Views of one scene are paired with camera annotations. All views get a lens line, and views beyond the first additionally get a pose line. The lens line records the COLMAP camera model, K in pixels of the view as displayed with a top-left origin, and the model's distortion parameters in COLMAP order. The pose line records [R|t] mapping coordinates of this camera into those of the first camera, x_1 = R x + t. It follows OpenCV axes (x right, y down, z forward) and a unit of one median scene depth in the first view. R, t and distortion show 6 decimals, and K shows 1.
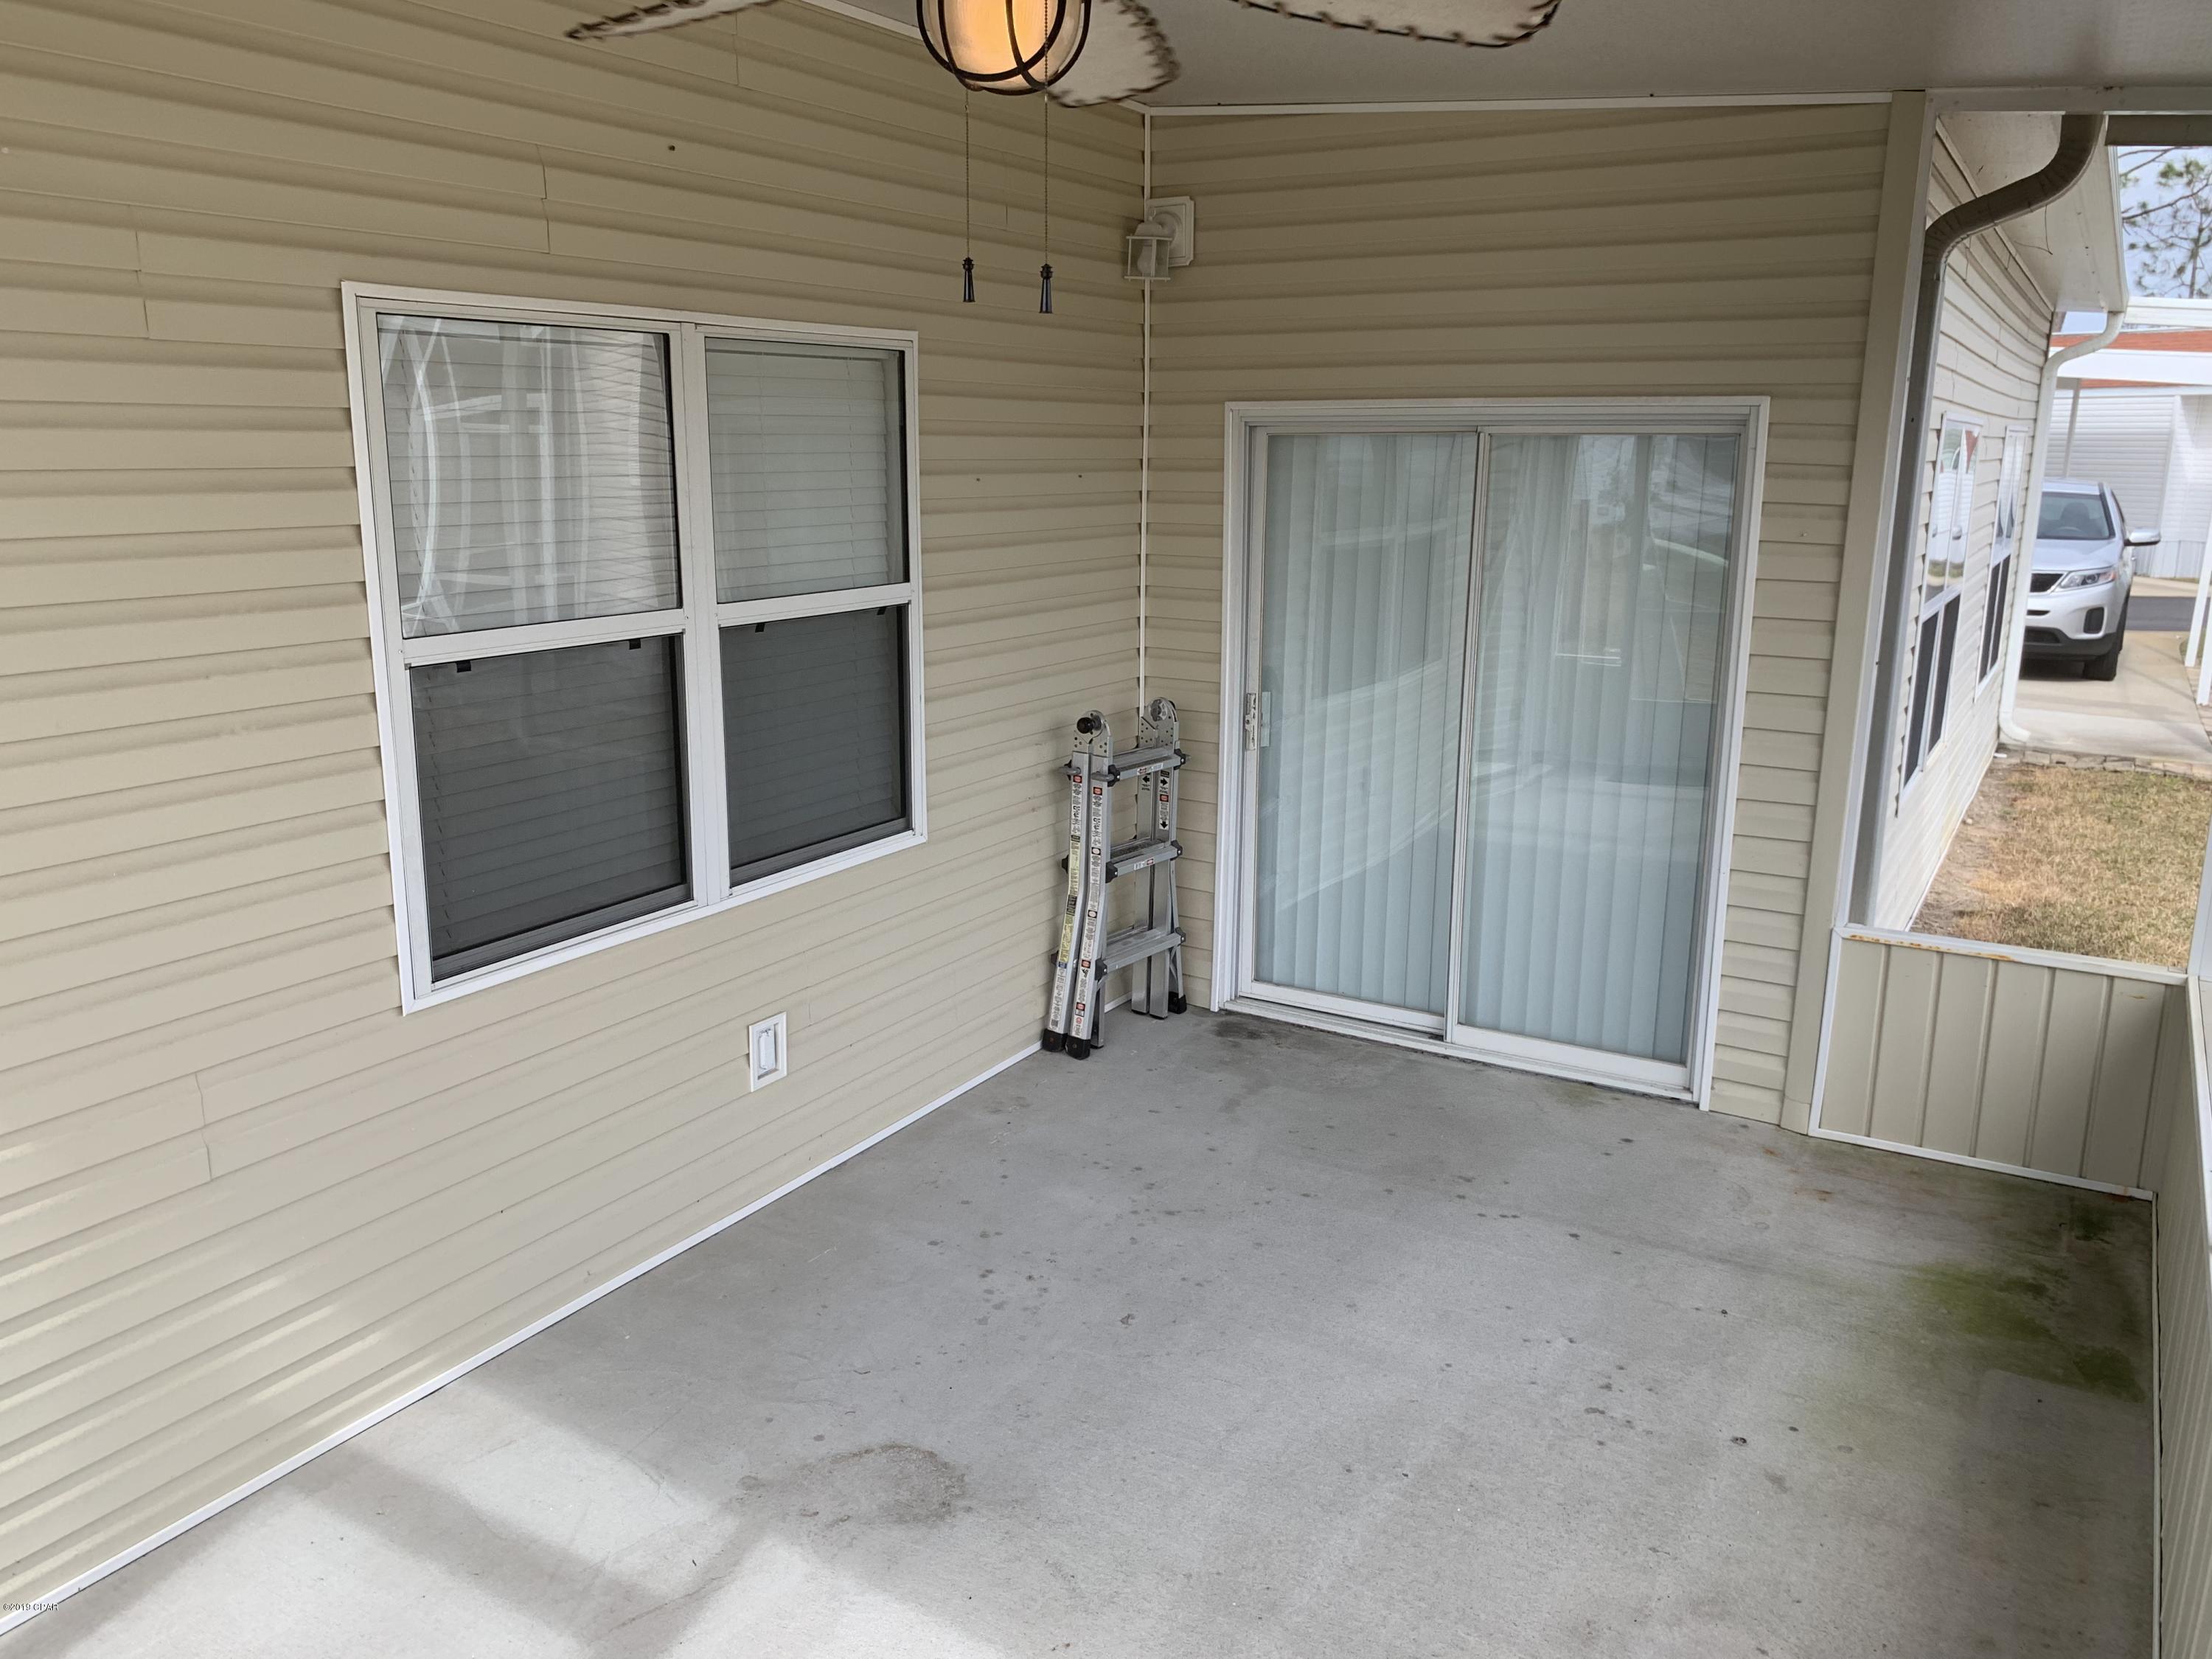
lens RADIAL K [[1692.2, 0, 1115.4], [0, 1692.2, 811.6], [0, 0, 1]] dist [0.039055, -0.044687]
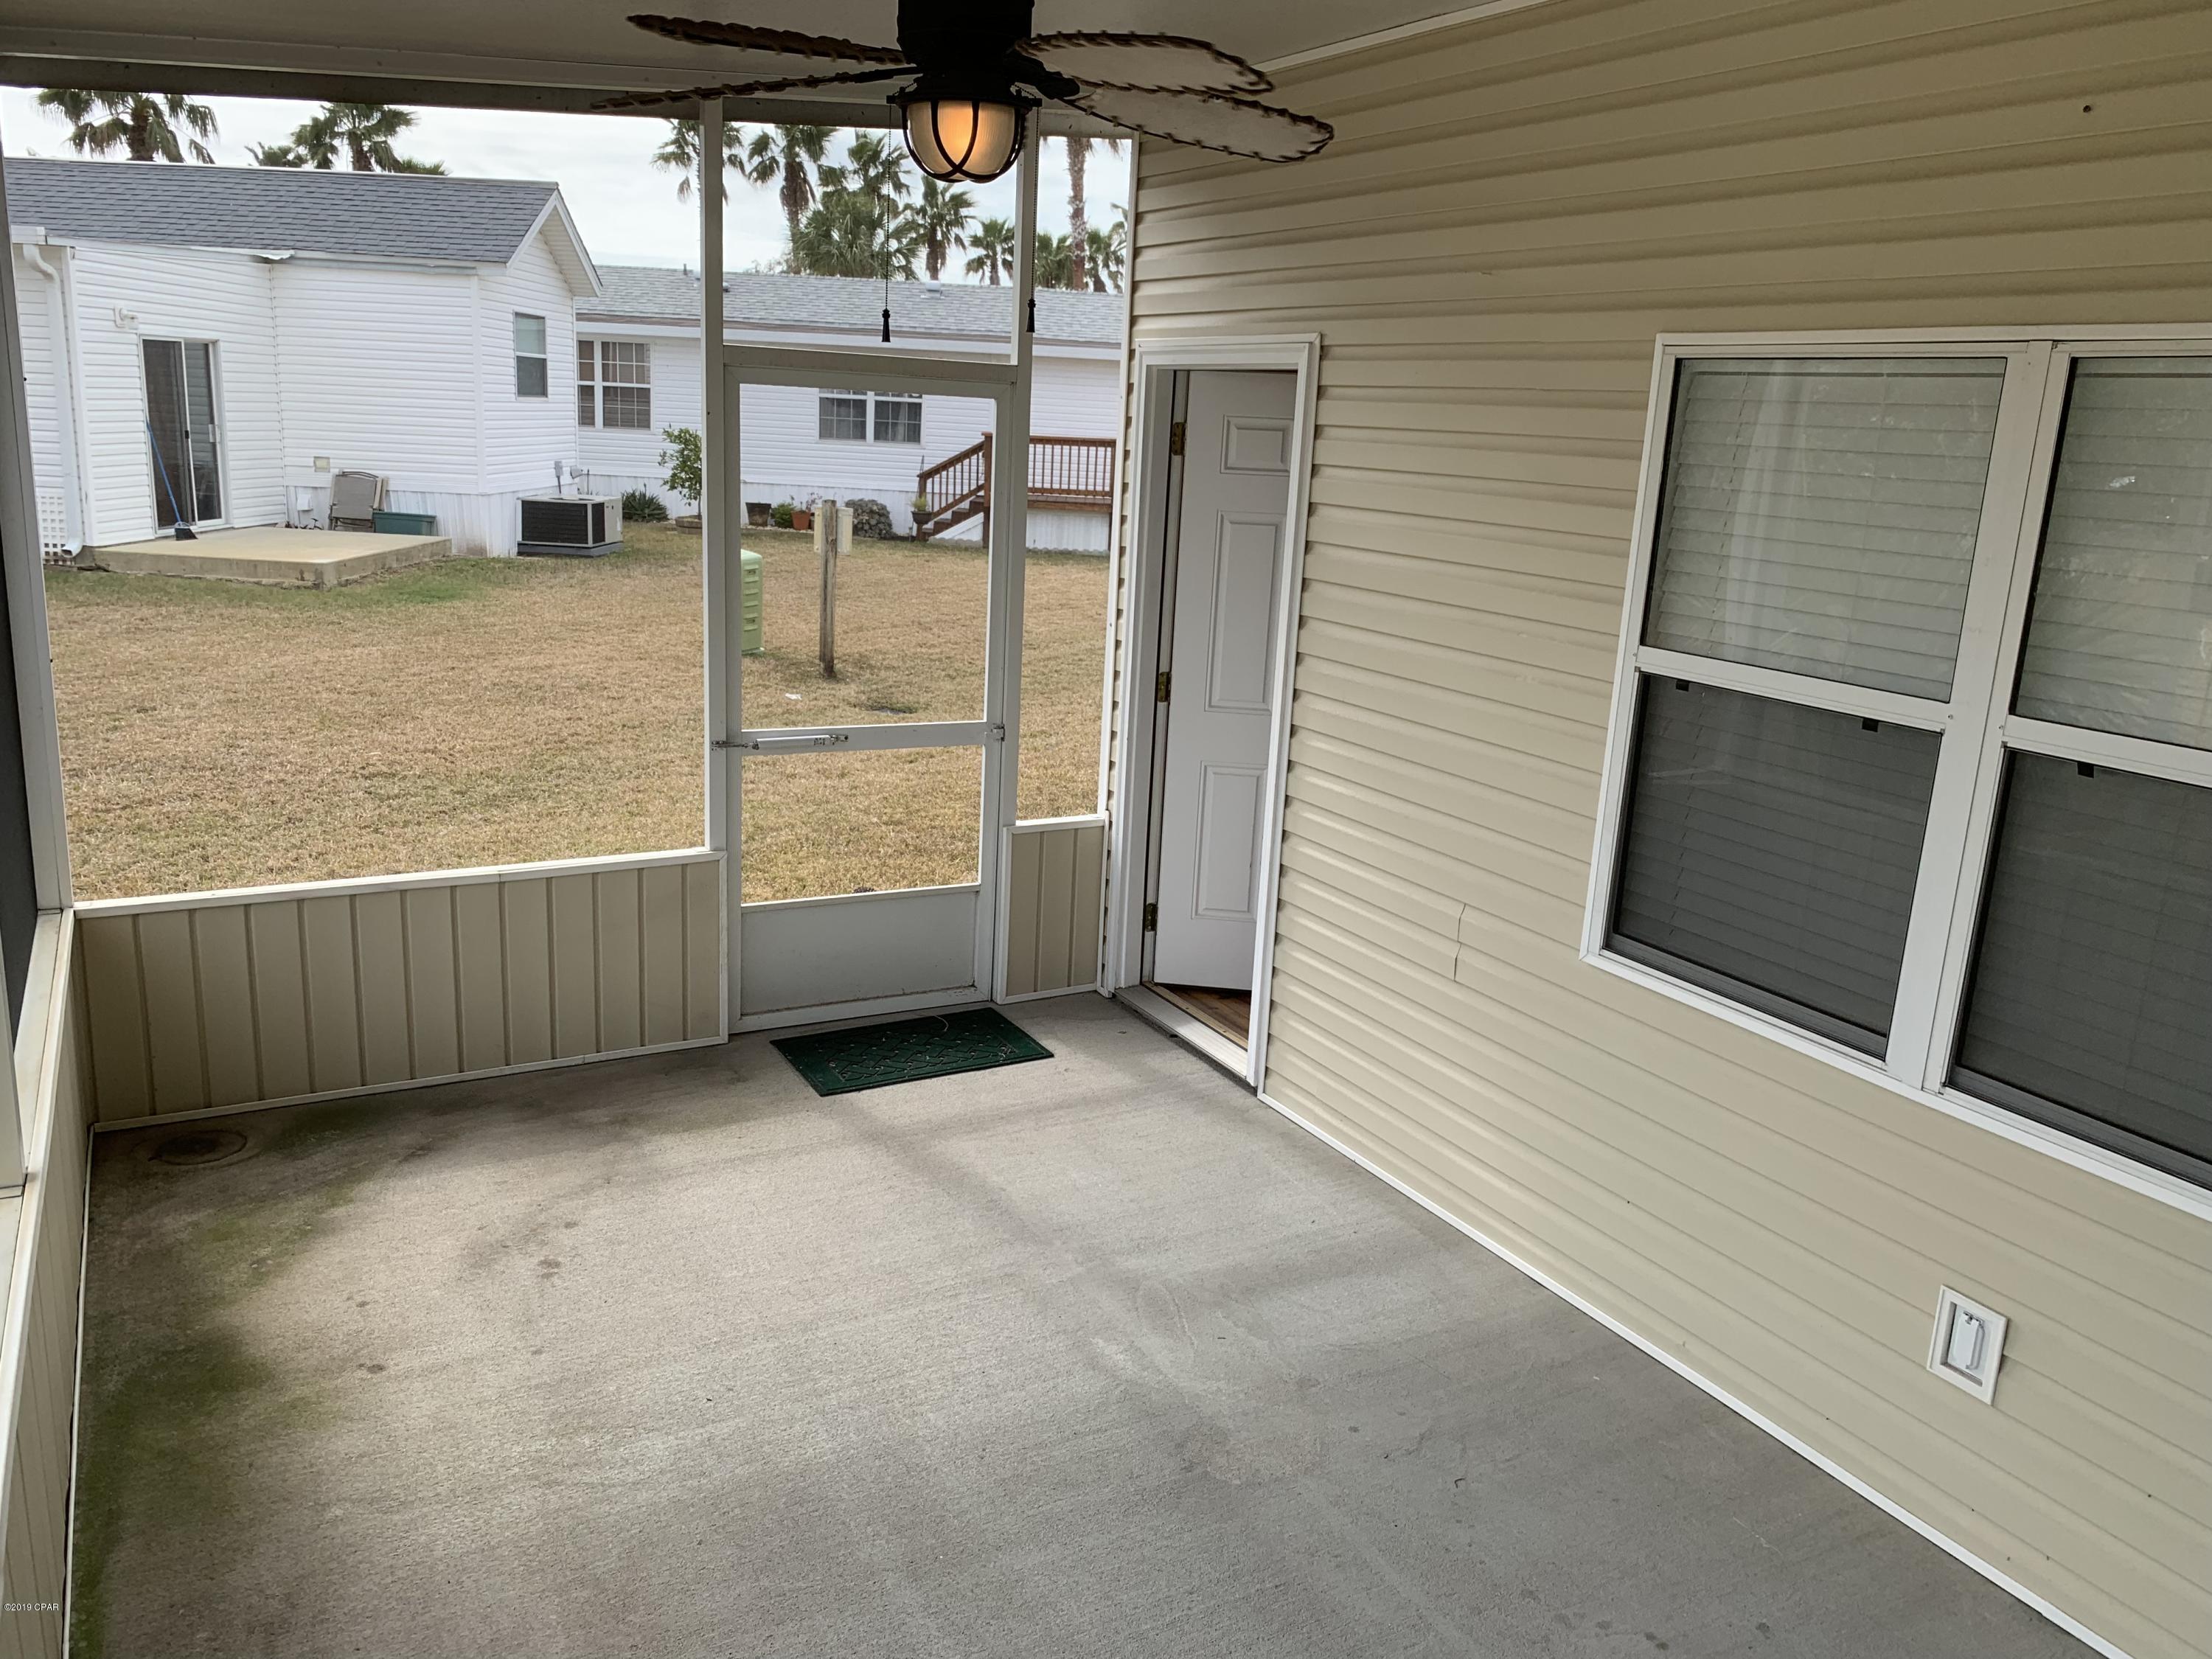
lens RADIAL K [[1692.2, 0, 1114.7], [0, 1692.2, 839.9], [0, 0, 1]] dist [0.039055, -0.044687]
pose [[-0.508835, 0.170117, -0.843888, 0.676076], [-0.248400, 0.909571, 0.333134, -0.250131], [0.824248, 0.379132, -0.420564, 1.129576]]
